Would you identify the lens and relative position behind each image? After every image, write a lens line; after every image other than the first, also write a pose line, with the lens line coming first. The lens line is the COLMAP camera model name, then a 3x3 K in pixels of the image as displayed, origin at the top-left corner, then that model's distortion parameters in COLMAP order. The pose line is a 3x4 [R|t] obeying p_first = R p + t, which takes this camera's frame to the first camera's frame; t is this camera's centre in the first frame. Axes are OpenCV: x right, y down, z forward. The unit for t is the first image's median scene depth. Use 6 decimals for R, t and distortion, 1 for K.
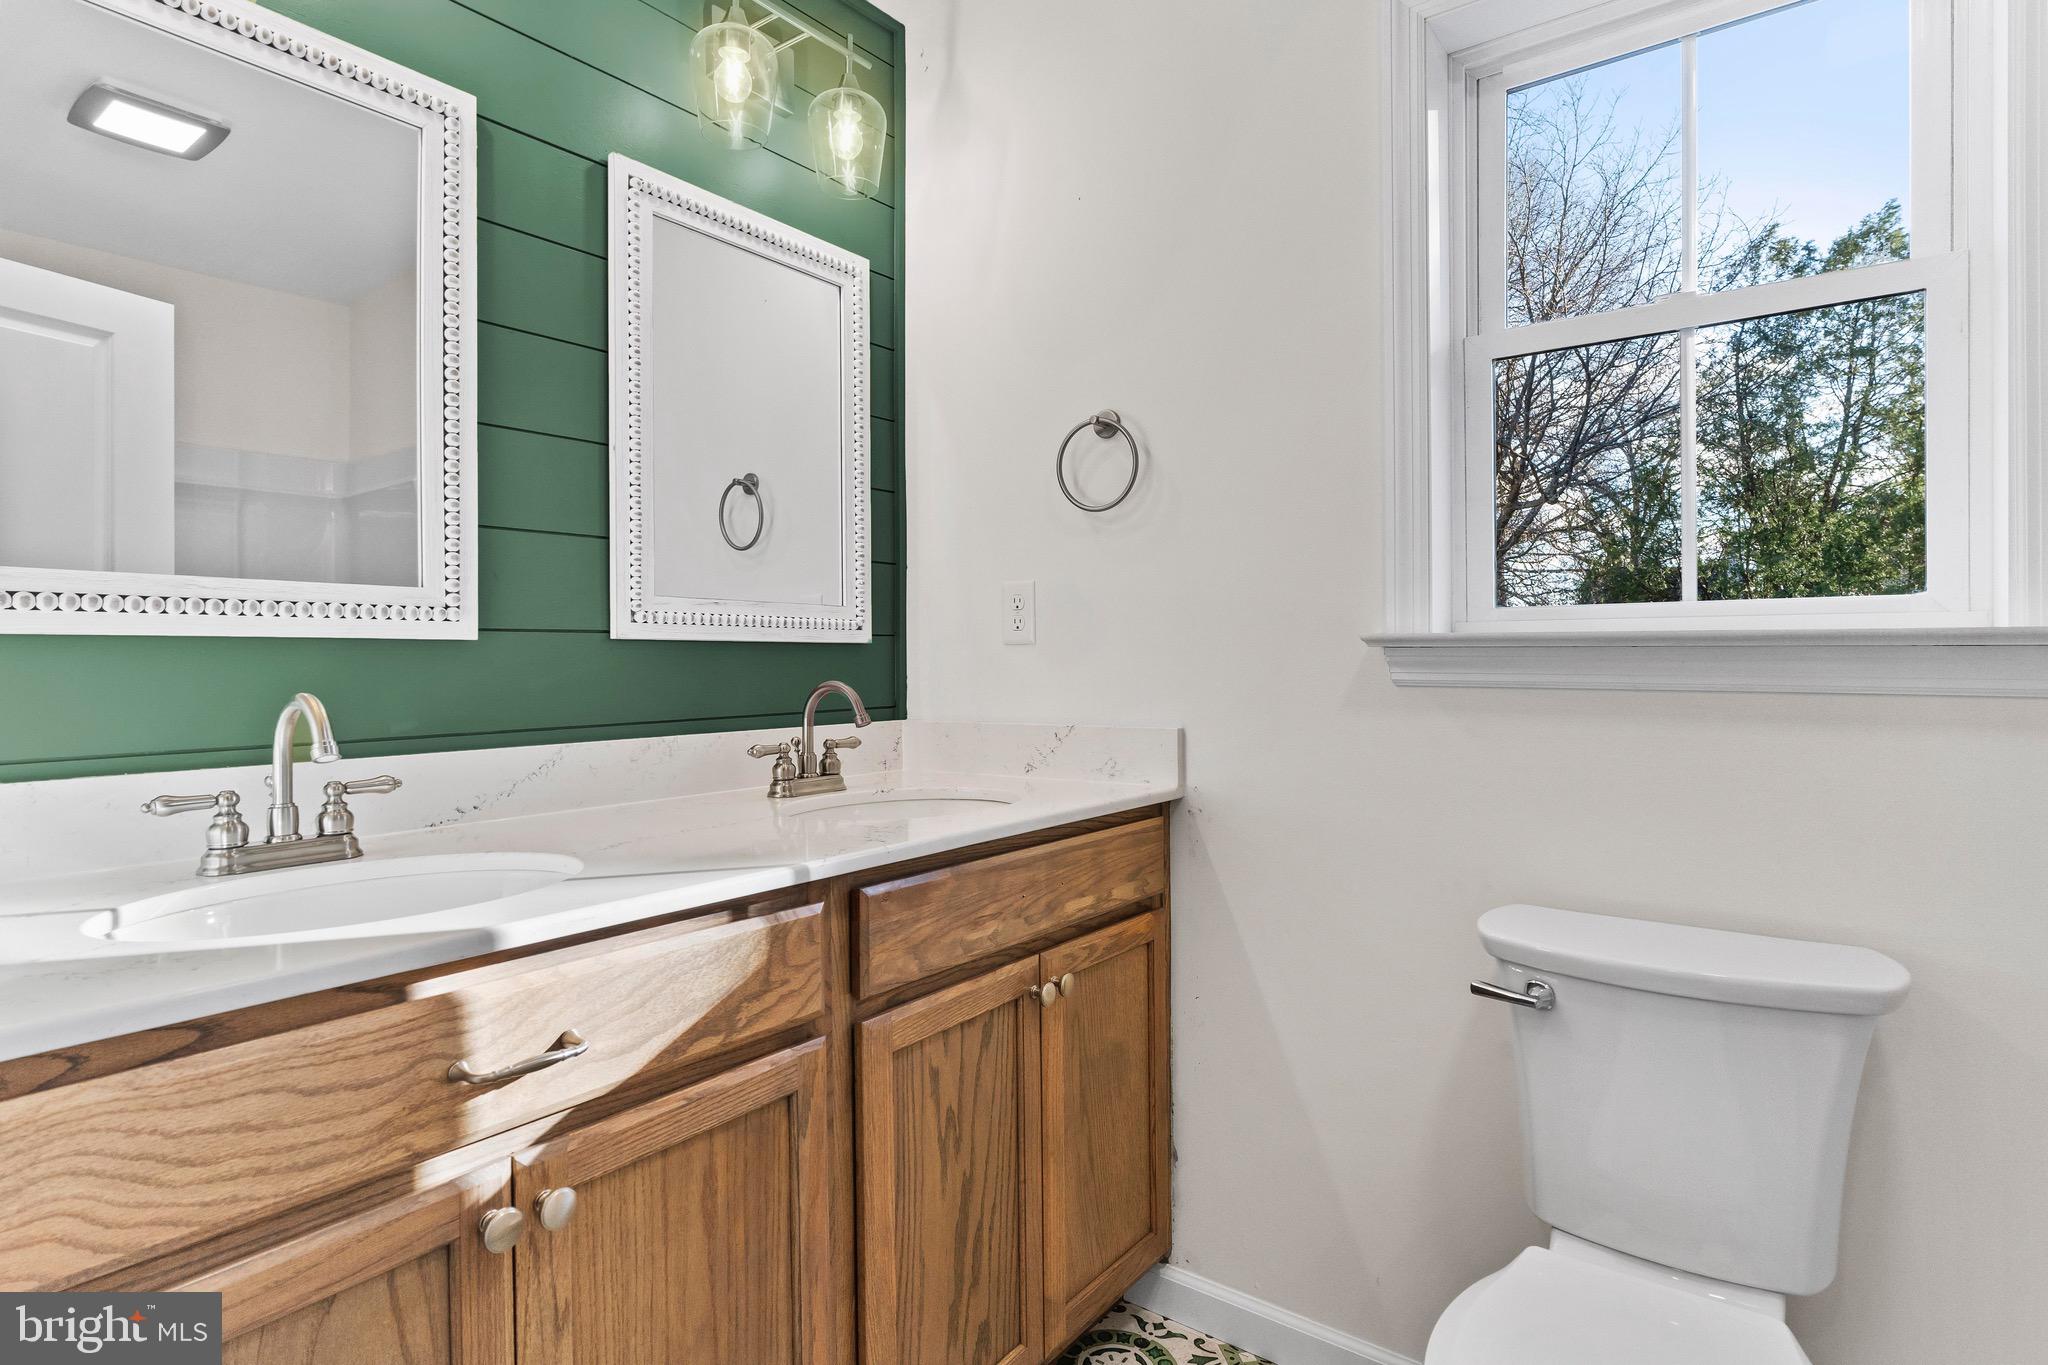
lens RADIAL K [[1050.3, 0, 1021.3], [0, 1050.3, 681.8], [0, 0, 1]] dist [-0.000681, -0.001711]
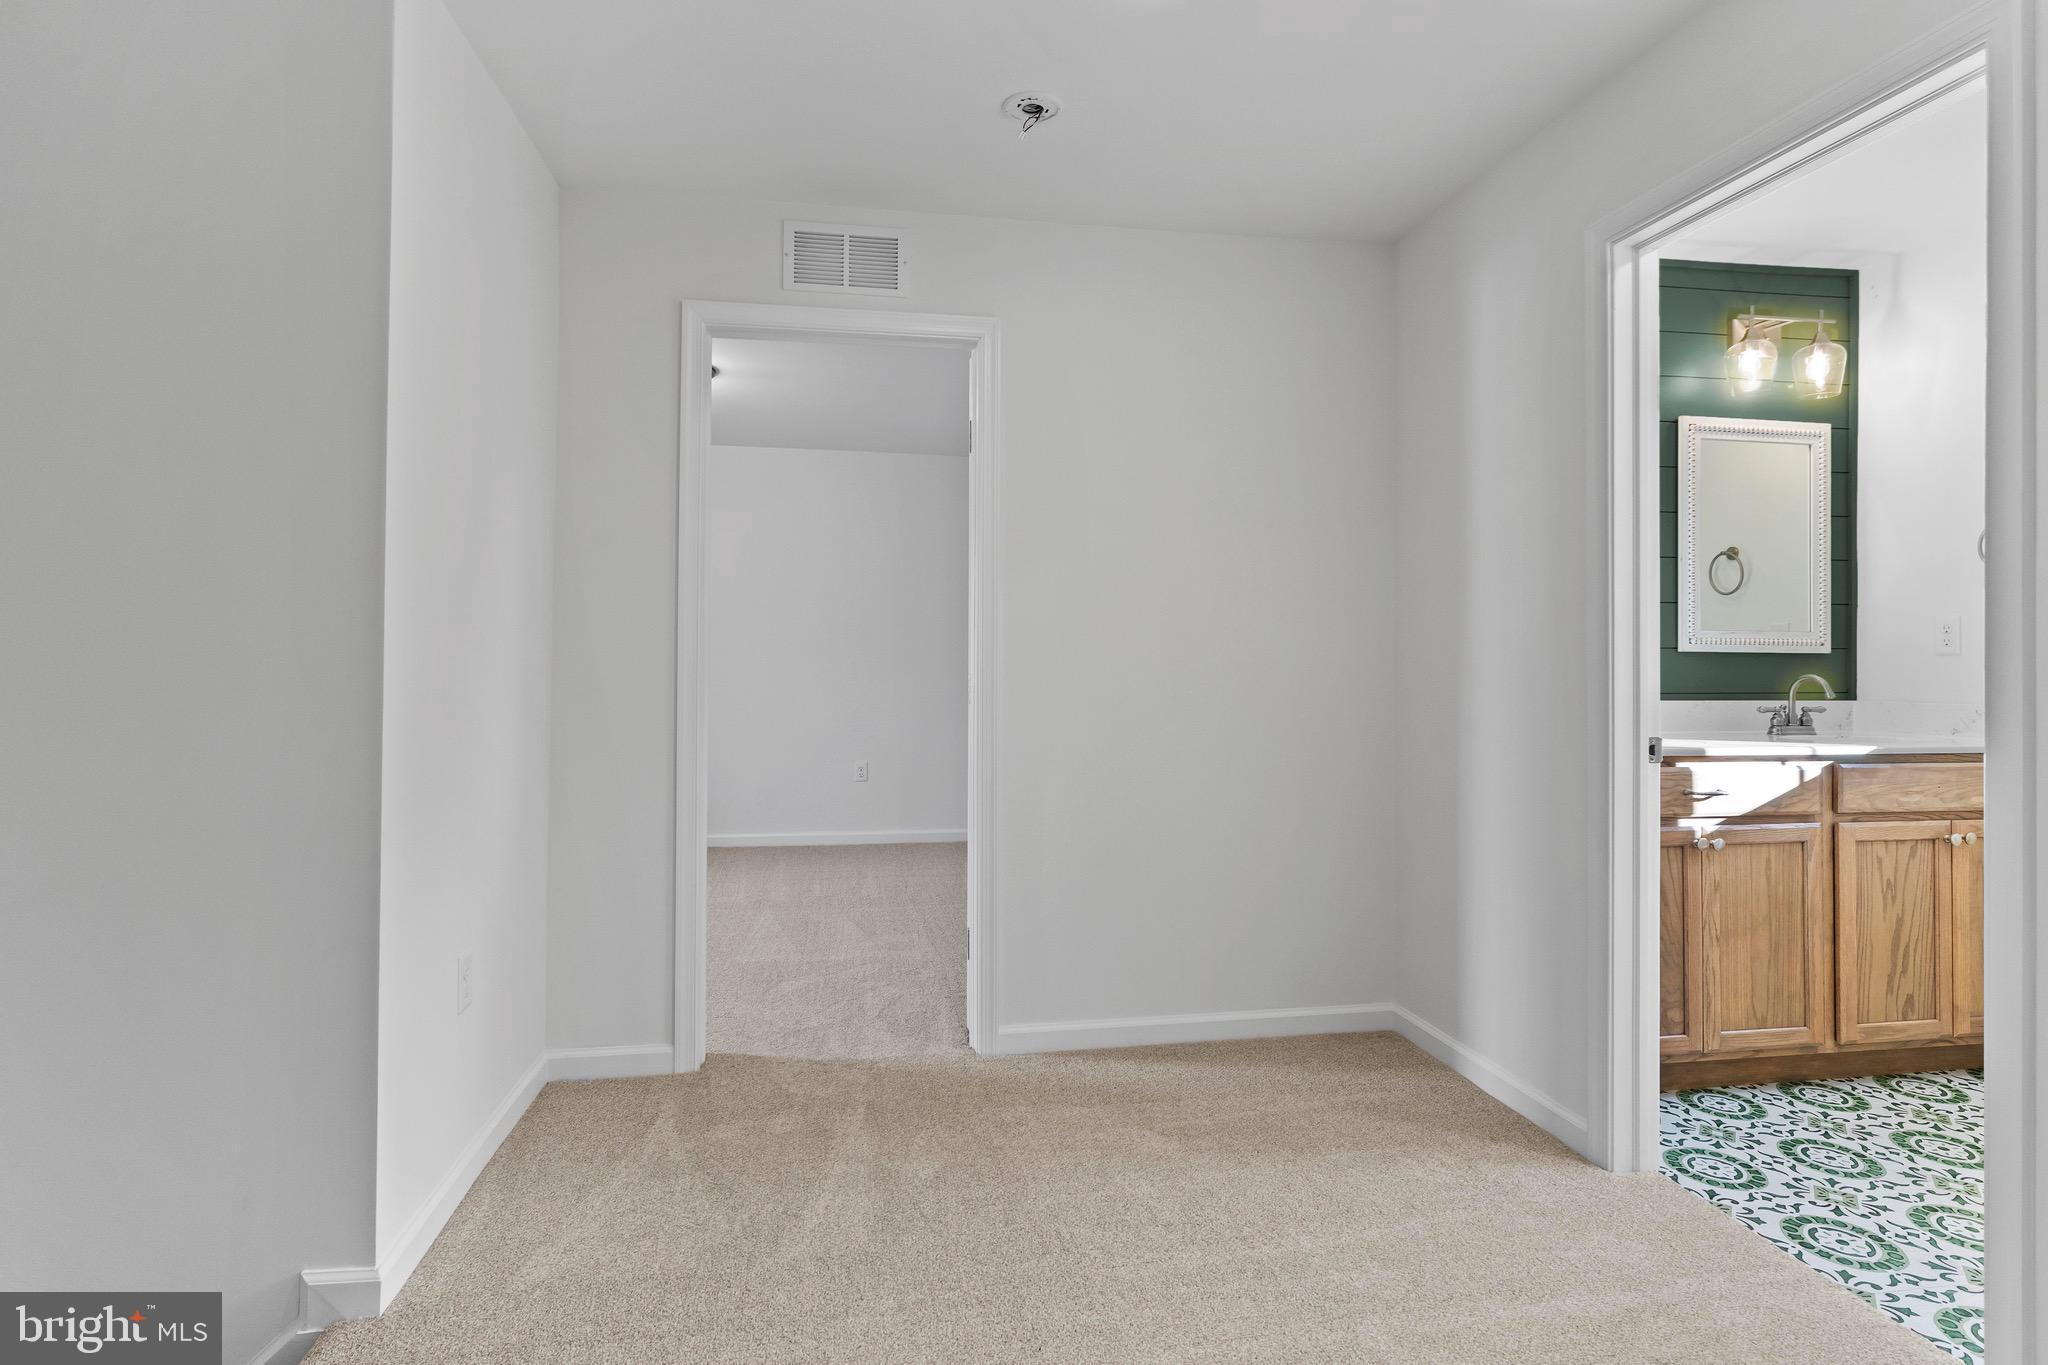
lens RADIAL K [[1050.3, 0, 994.6], [0, 1050.3, 650.2], [0, 0, 1]] dist [-0.000681, -0.001711]
pose [[0.711103, 0.004504, -0.703073, 0.128367], [-0.021007, 0.999669, -0.014843, 0.017247], [0.702774, 0.025325, 0.710963, -1.700698]]
